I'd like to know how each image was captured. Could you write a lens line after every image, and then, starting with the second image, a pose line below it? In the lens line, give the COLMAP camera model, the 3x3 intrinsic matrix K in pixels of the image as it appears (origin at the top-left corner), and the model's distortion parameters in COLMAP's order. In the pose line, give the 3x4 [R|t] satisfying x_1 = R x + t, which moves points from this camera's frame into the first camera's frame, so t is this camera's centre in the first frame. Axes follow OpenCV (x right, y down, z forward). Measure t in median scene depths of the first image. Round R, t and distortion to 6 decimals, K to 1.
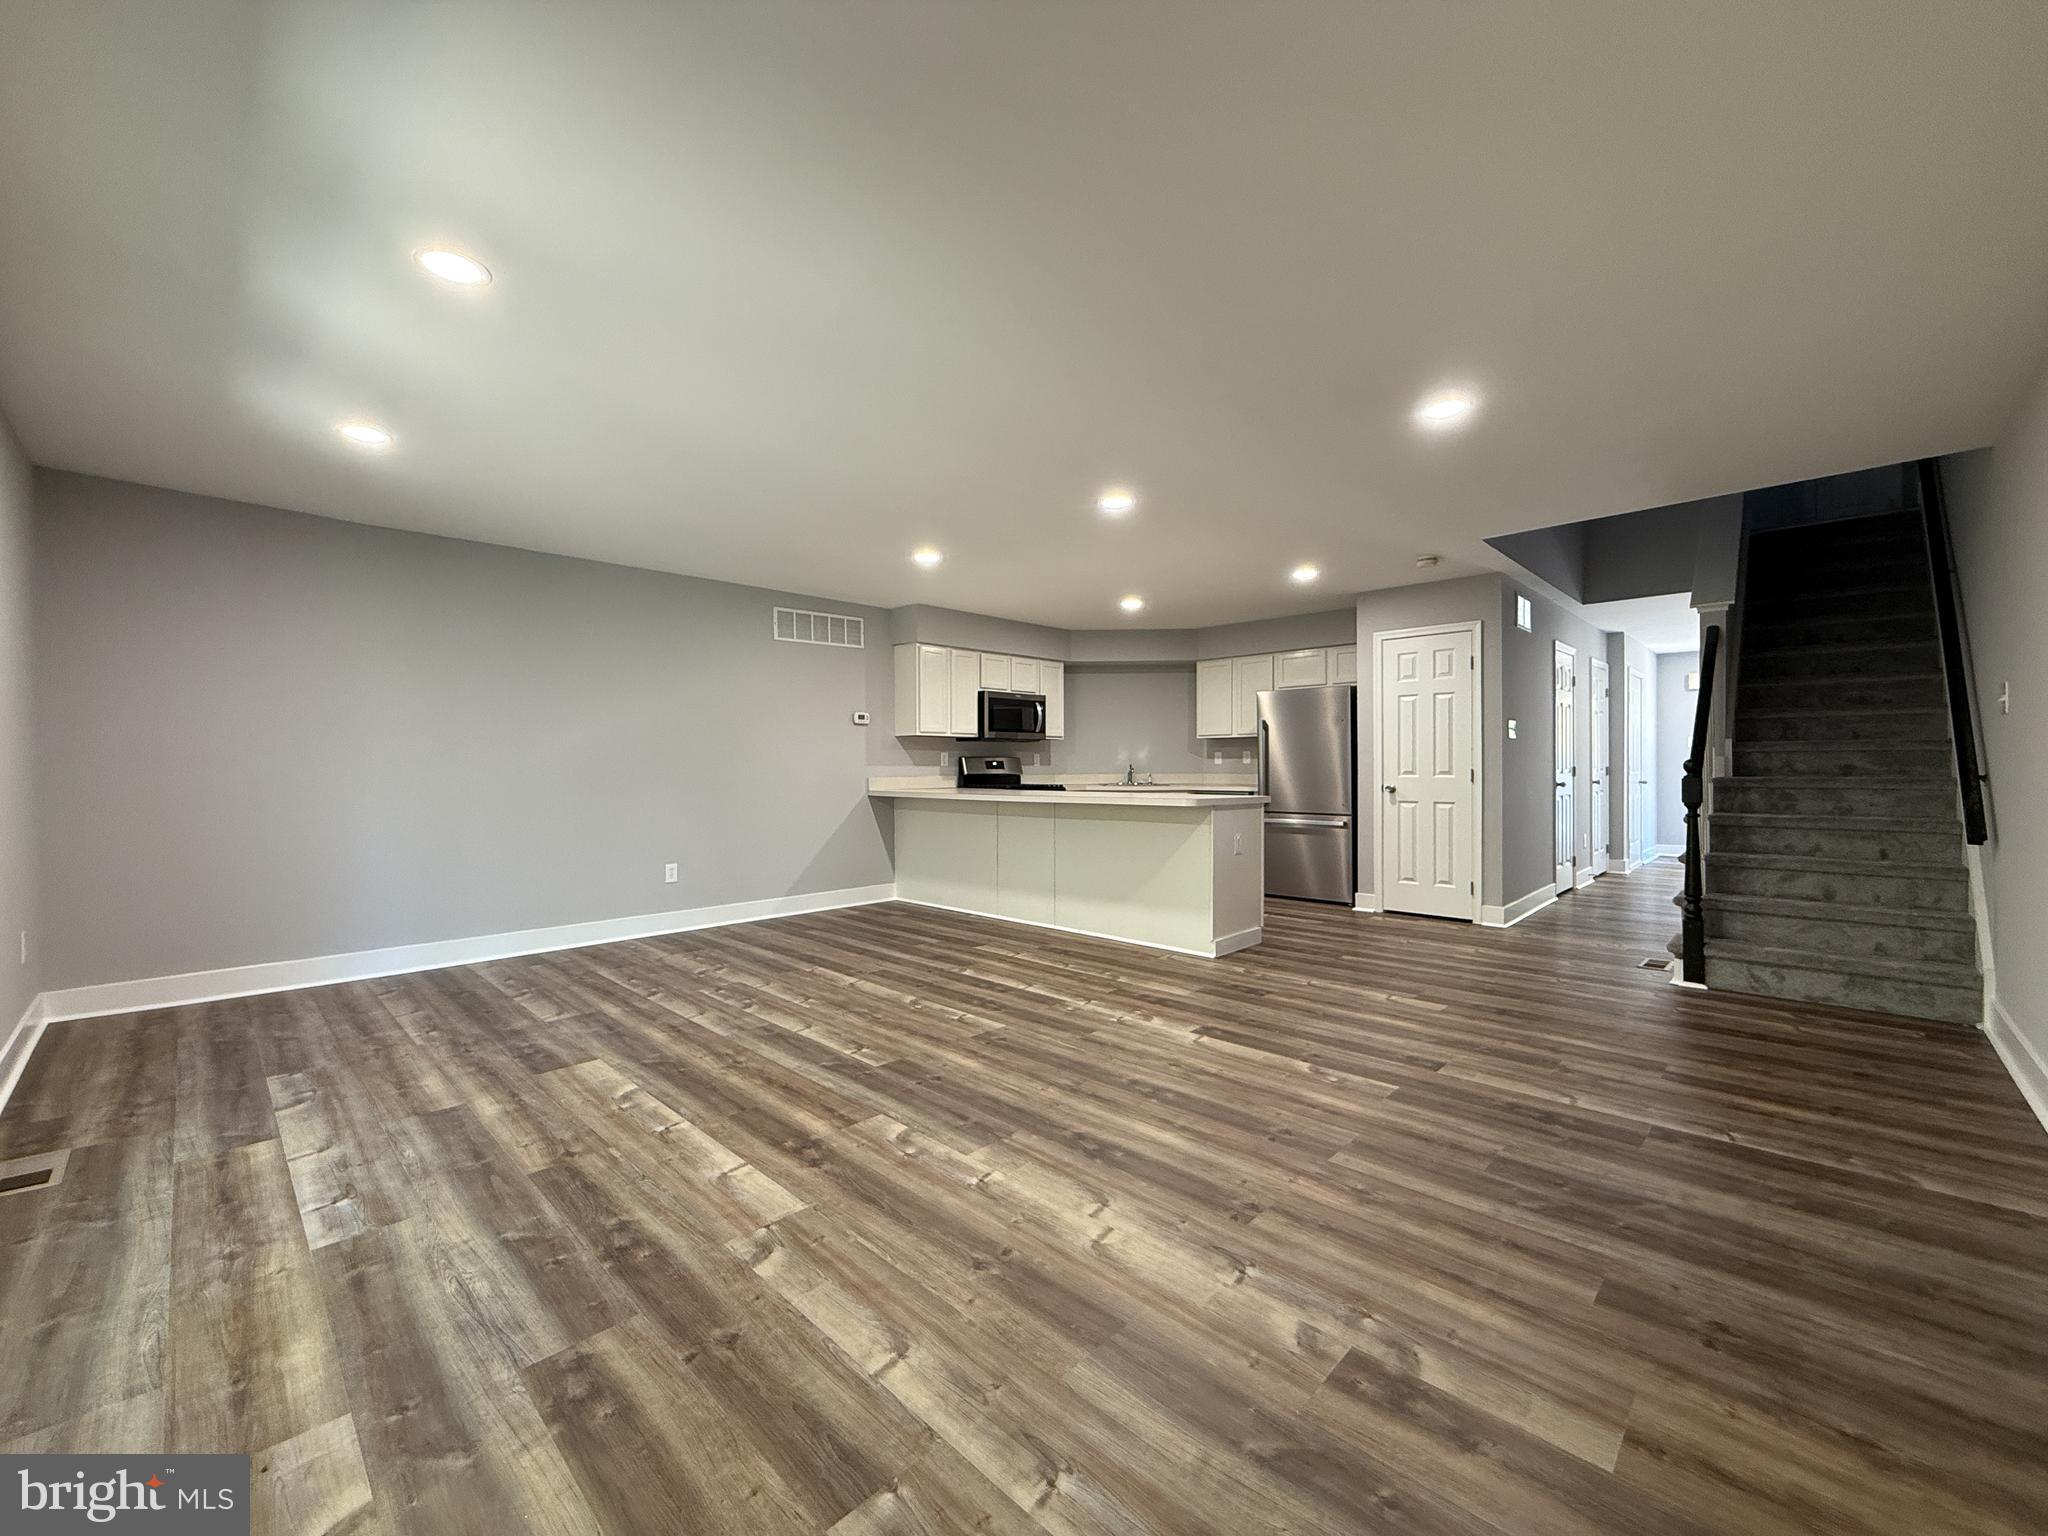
lens RADIAL K [[877.0, 0, 964.2], [0, 877.0, 784.2], [0, 0, 1]] dist [0.005264, -0.000378]
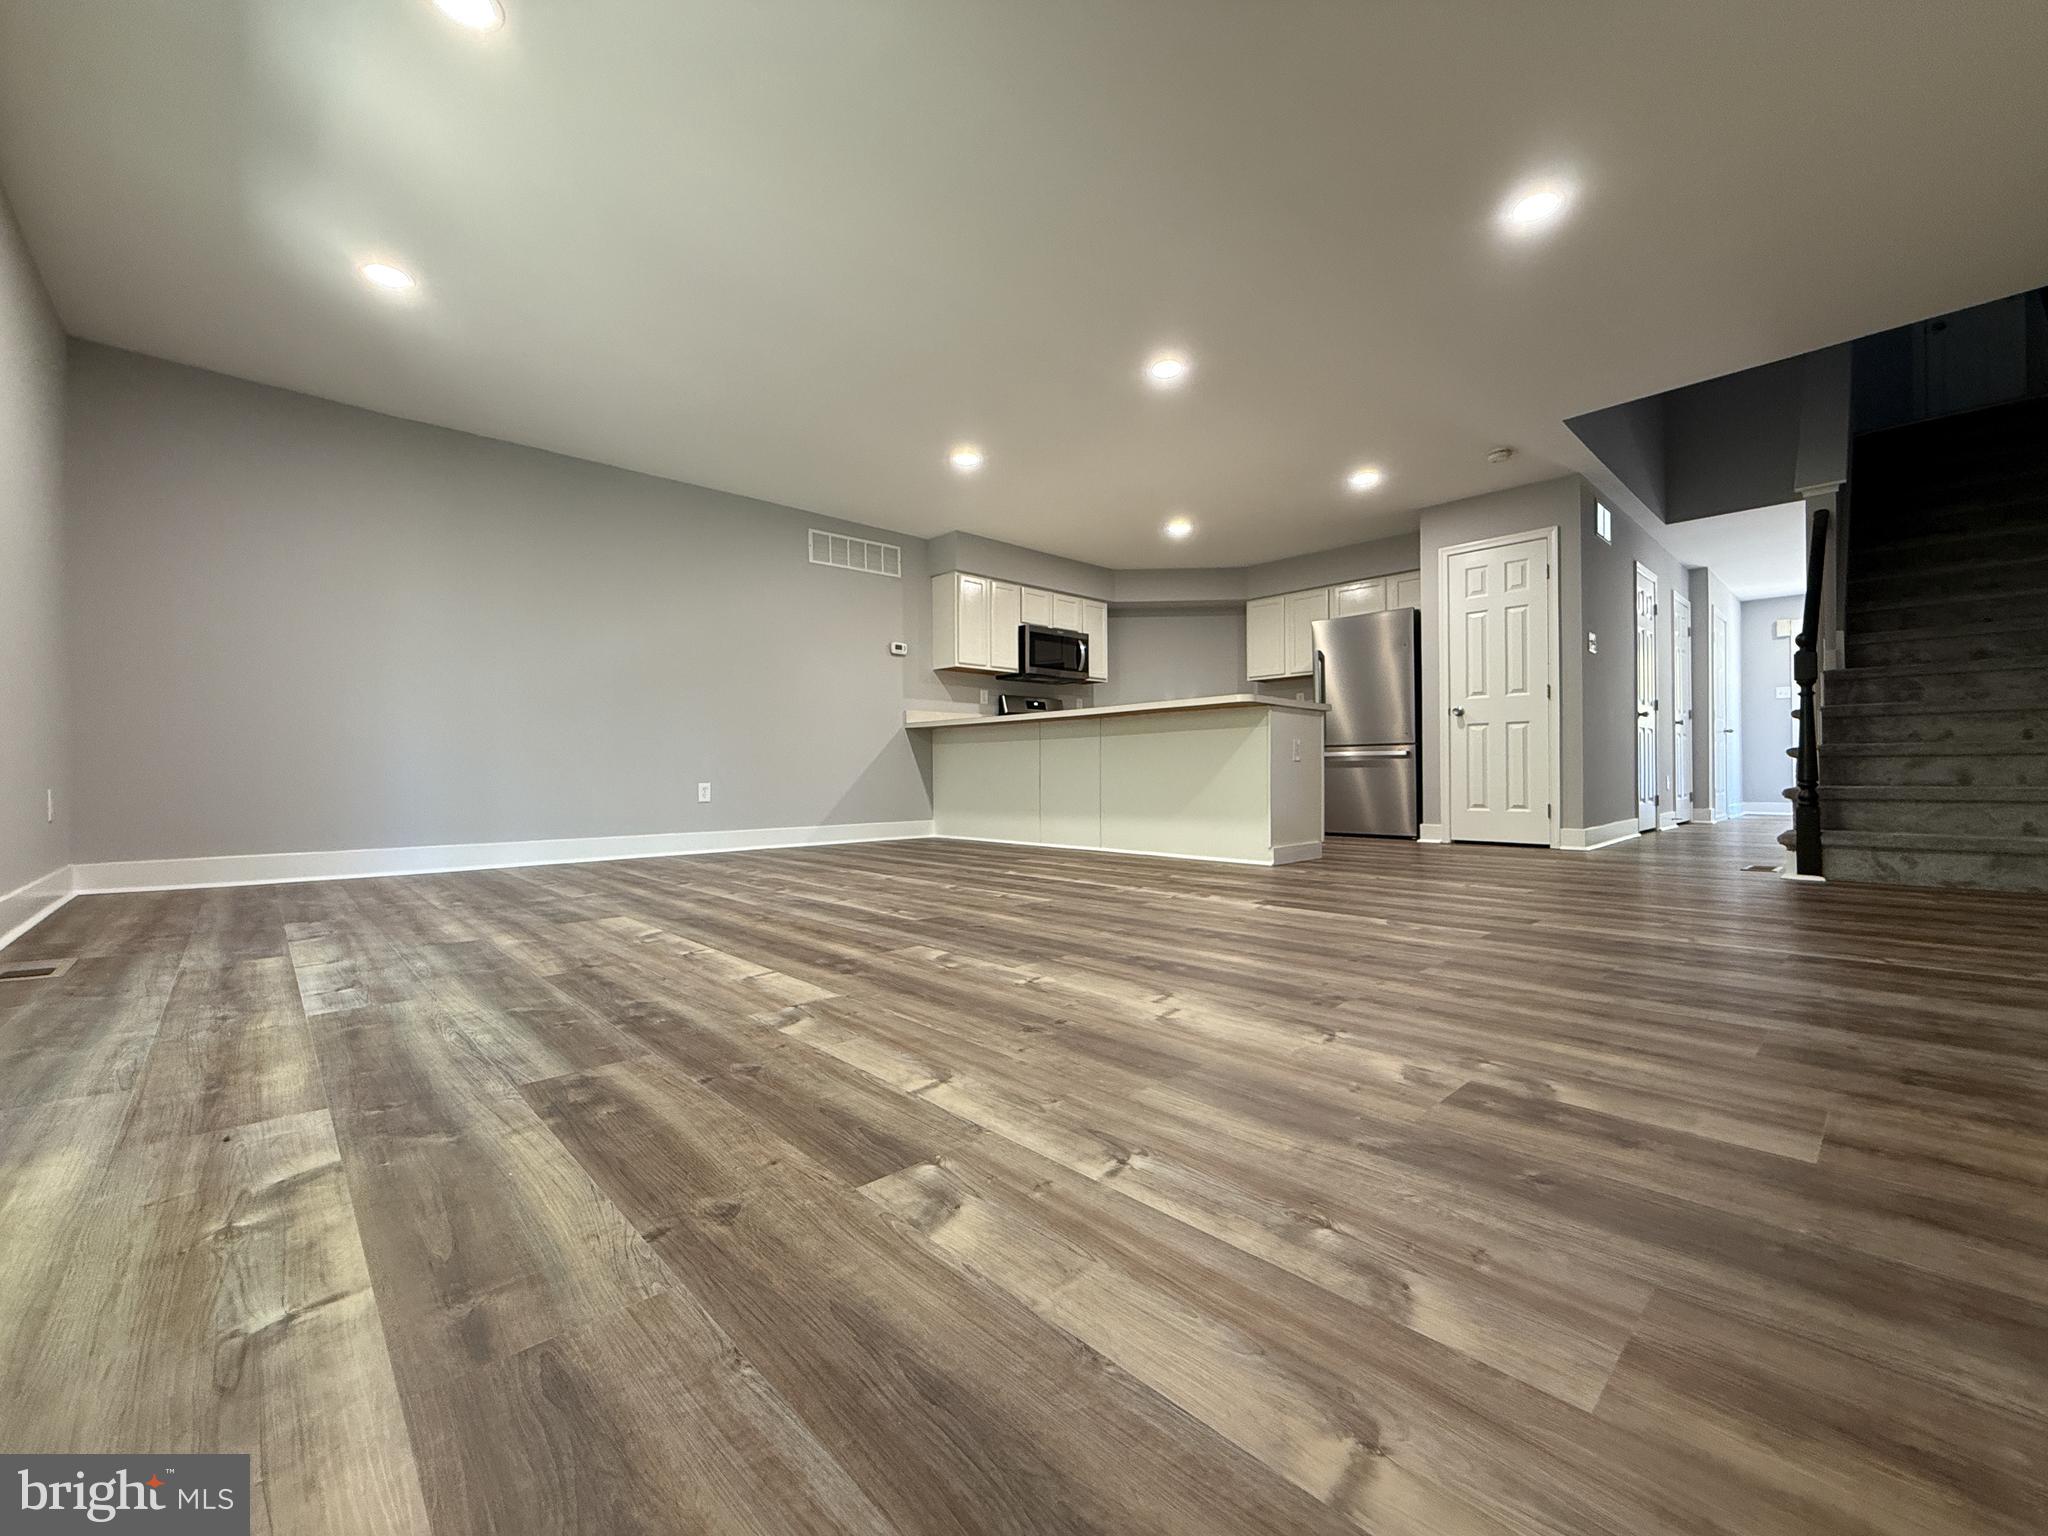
lens RADIAL K [[877.0, 0, 962.7], [0, 877.0, 800.1], [0, 0, 1]] dist [0.005264, -0.000378]
pose [[0.998997, -0.002249, -0.044731, -0.005015], [0.002033, 0.999986, -0.004875, 0.148041], [0.044741, 0.004779, 0.998987, 0.049874]]
